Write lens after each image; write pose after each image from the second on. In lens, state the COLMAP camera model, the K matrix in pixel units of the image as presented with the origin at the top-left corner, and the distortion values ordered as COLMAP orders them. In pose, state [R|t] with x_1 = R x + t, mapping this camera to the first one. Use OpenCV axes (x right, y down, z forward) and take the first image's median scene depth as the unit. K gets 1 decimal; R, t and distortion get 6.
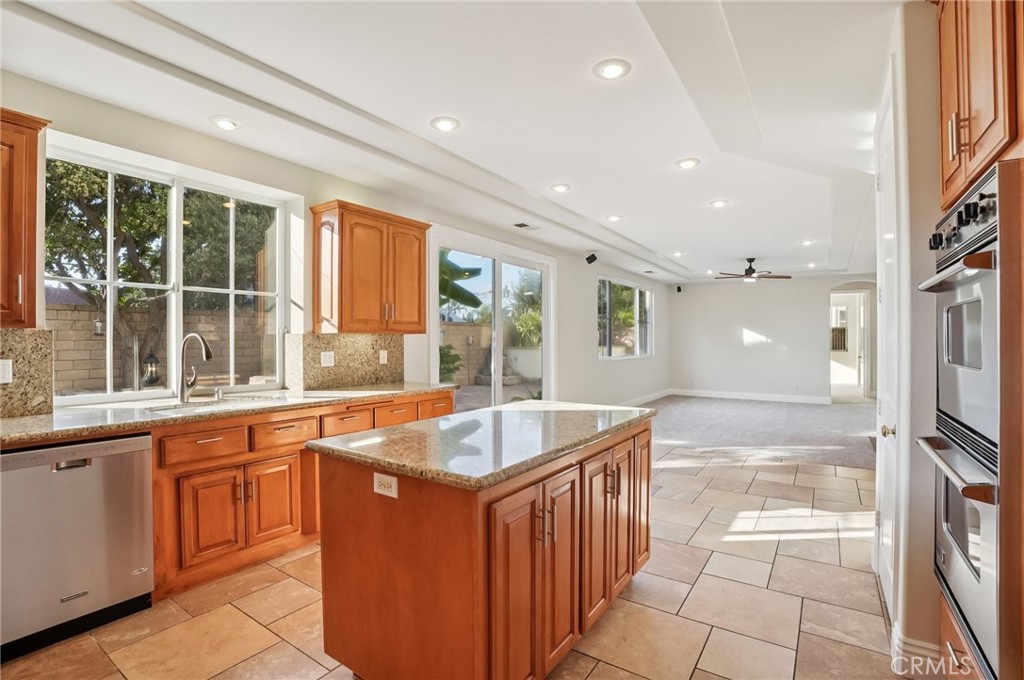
lens RADIAL K [[470.4, 0, 519.0], [0, 470.4, 342.4], [0, 0, 1]] dist [-0.036039, 0.005315]
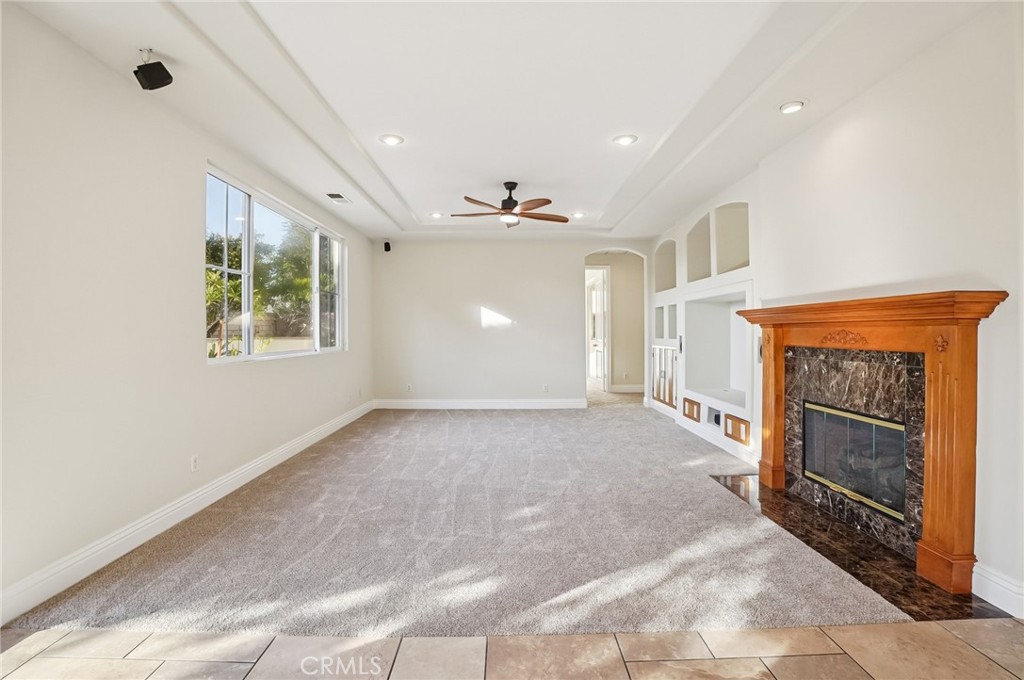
lens RADIAL K [[470.4, 0, 516.3], [0, 470.4, 335.4], [0, 0, 1]] dist [-0.036039, 0.005315]
pose [[0.819237, -0.004102, 0.573440, 0.132414], [0.000401, 0.999978, 0.006581, 0.008843], [-0.573455, -0.005162, 0.819221, 0.417957]]
